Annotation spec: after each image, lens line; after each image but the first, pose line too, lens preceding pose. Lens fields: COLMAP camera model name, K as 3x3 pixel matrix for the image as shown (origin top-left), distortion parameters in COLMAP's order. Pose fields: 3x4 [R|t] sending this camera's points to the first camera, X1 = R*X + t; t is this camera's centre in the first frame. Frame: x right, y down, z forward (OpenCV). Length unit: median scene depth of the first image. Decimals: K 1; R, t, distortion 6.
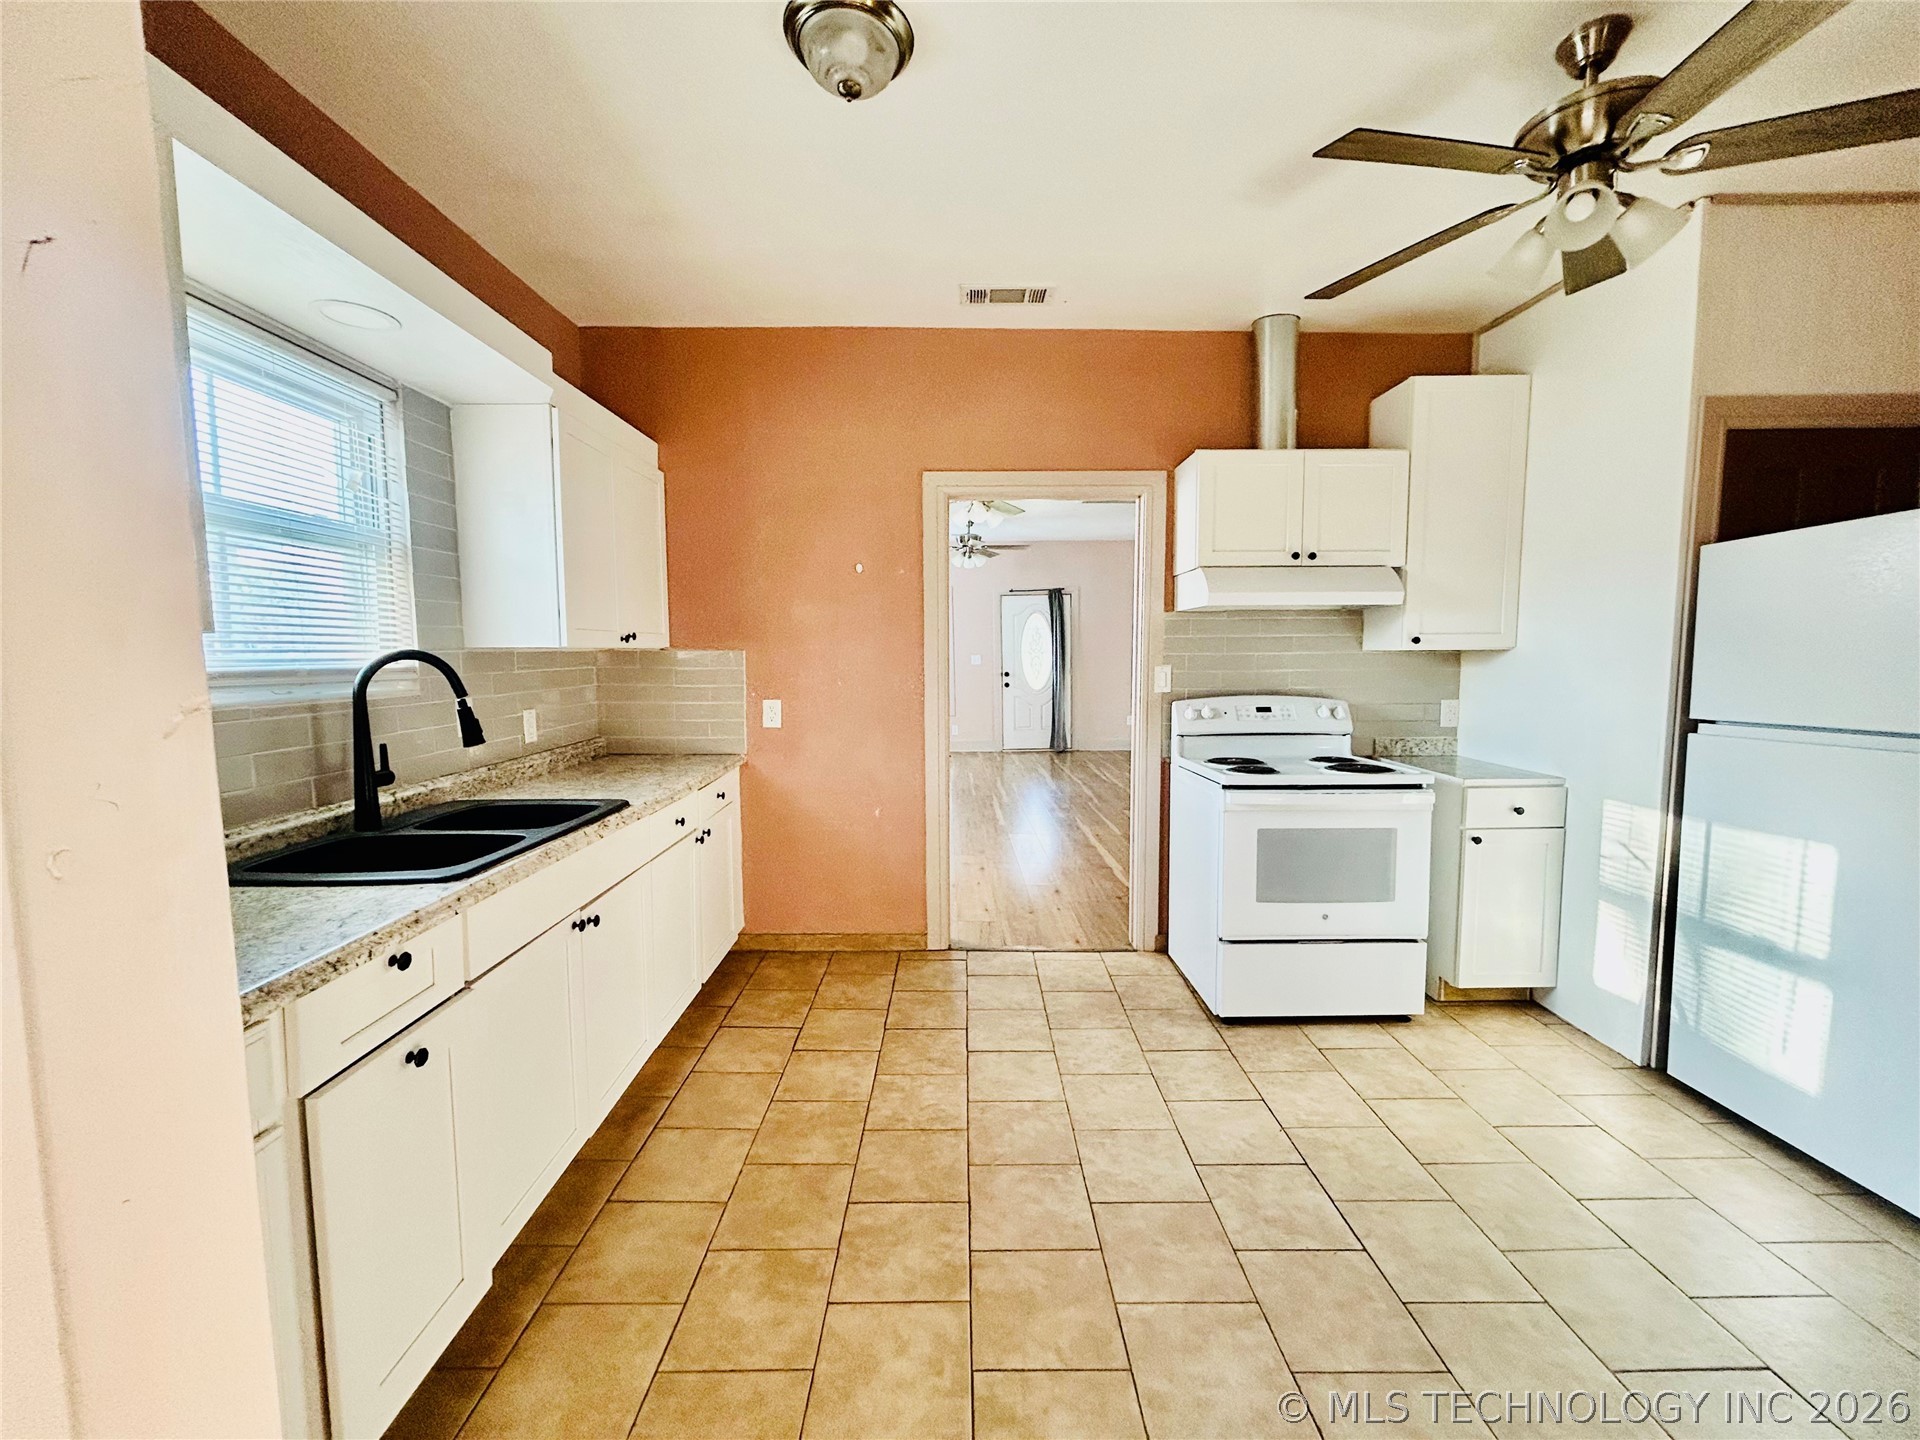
lens RADIAL K [[769.0, 0, 953.7], [0, 769.0, 719.3], [0, 0, 1]] dist [0.000581, 0.001166]
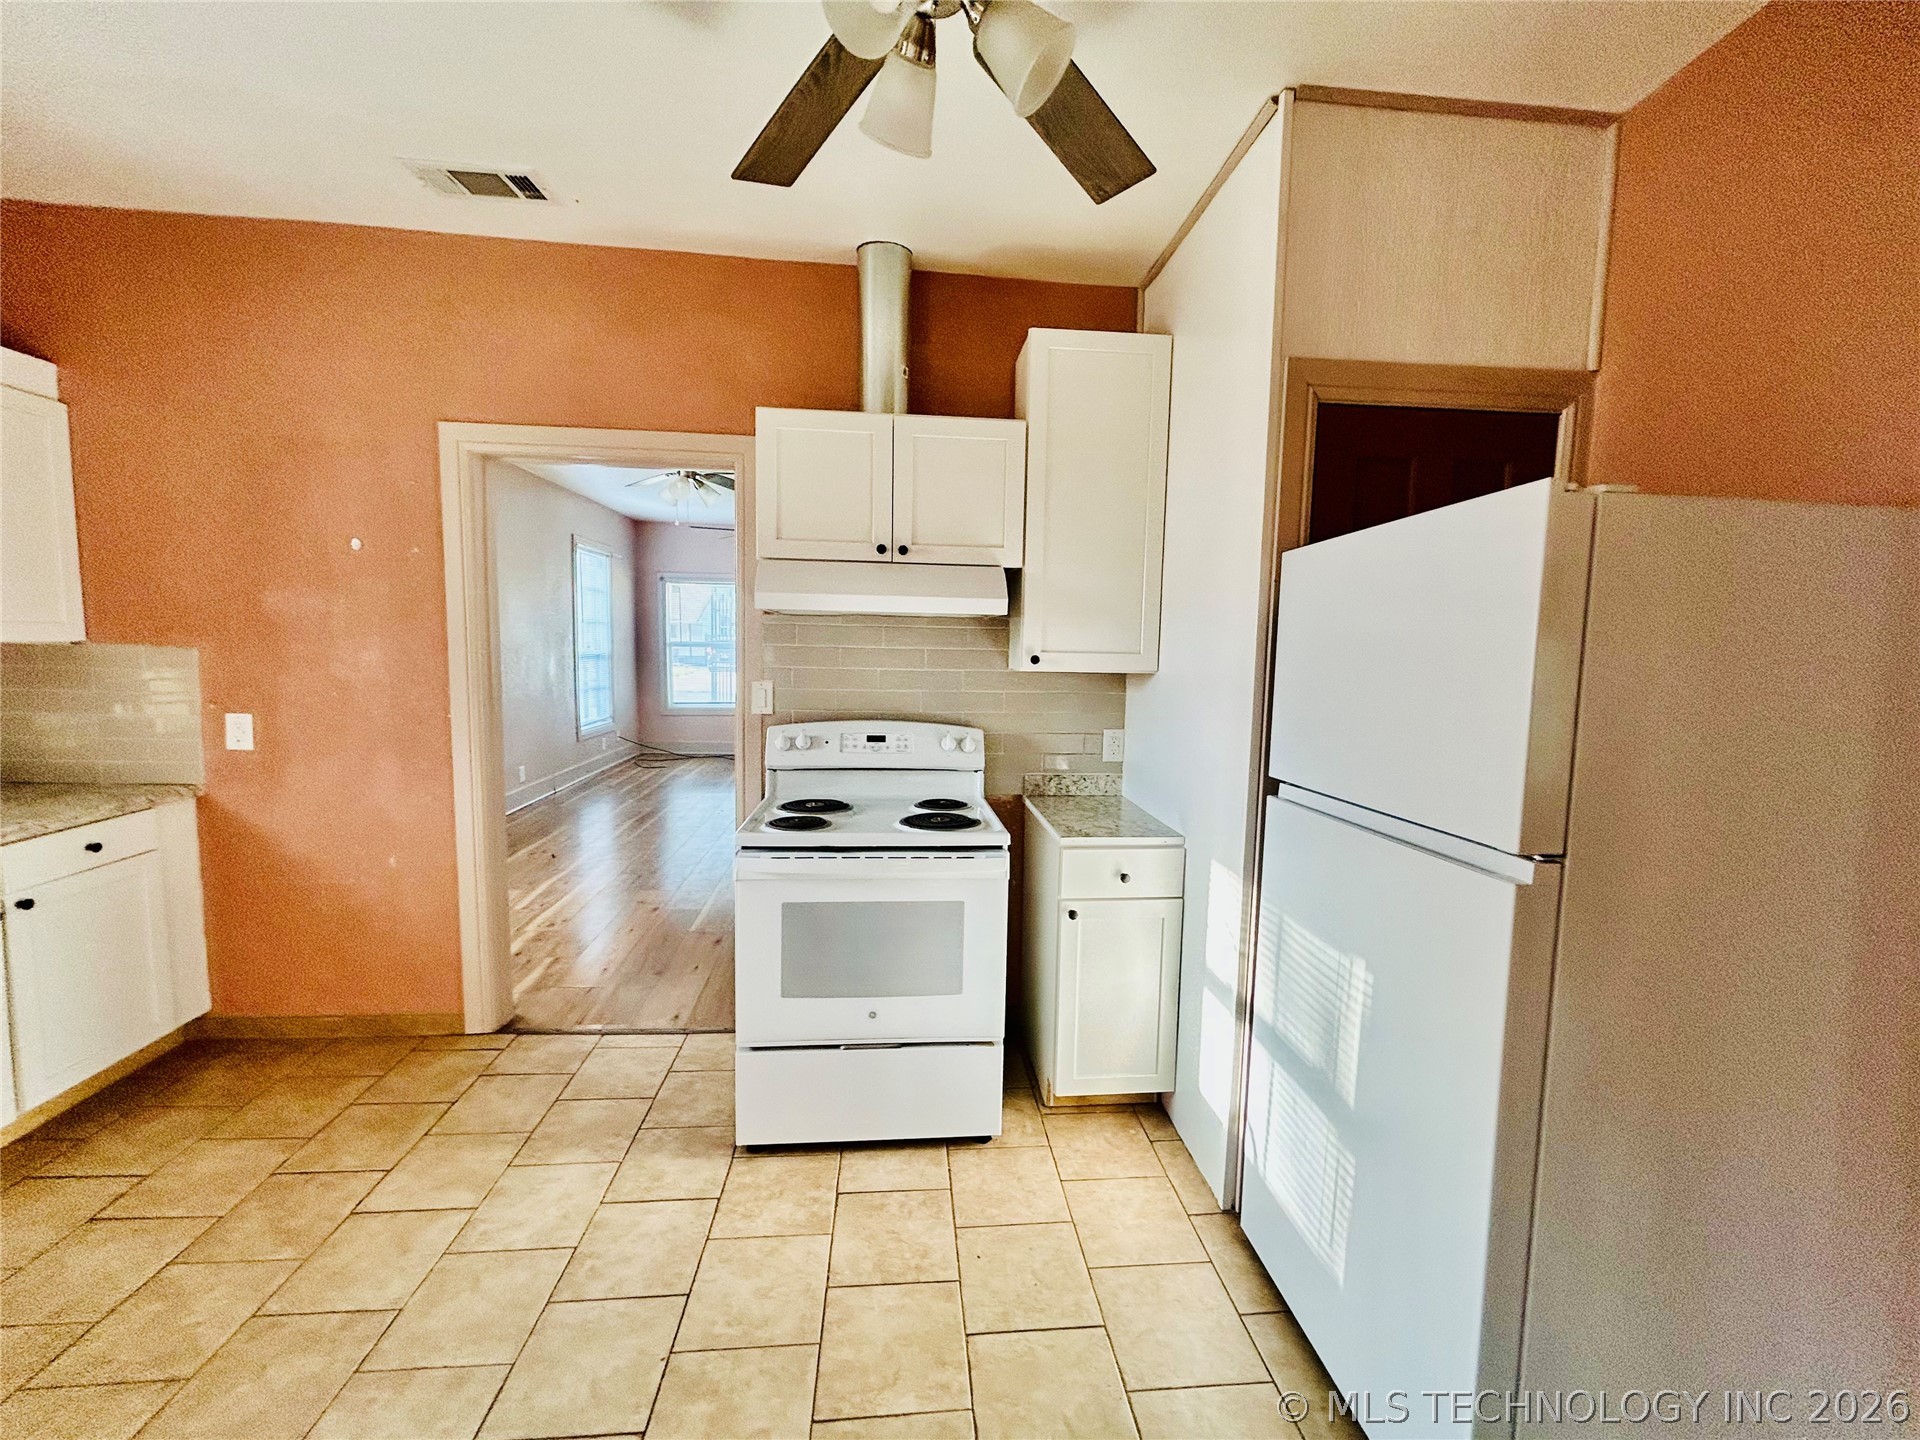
lens RADIAL K [[769.0, 0, 968.5], [0, 769.0, 716.1], [0, 0, 1]] dist [0.000581, 0.001166]
pose [[0.996379, 0.018800, 0.082917, 0.447591], [-0.019845, 0.999733, 0.011799, -0.049324], [-0.082673, -0.013401, 0.996487, 0.195618]]
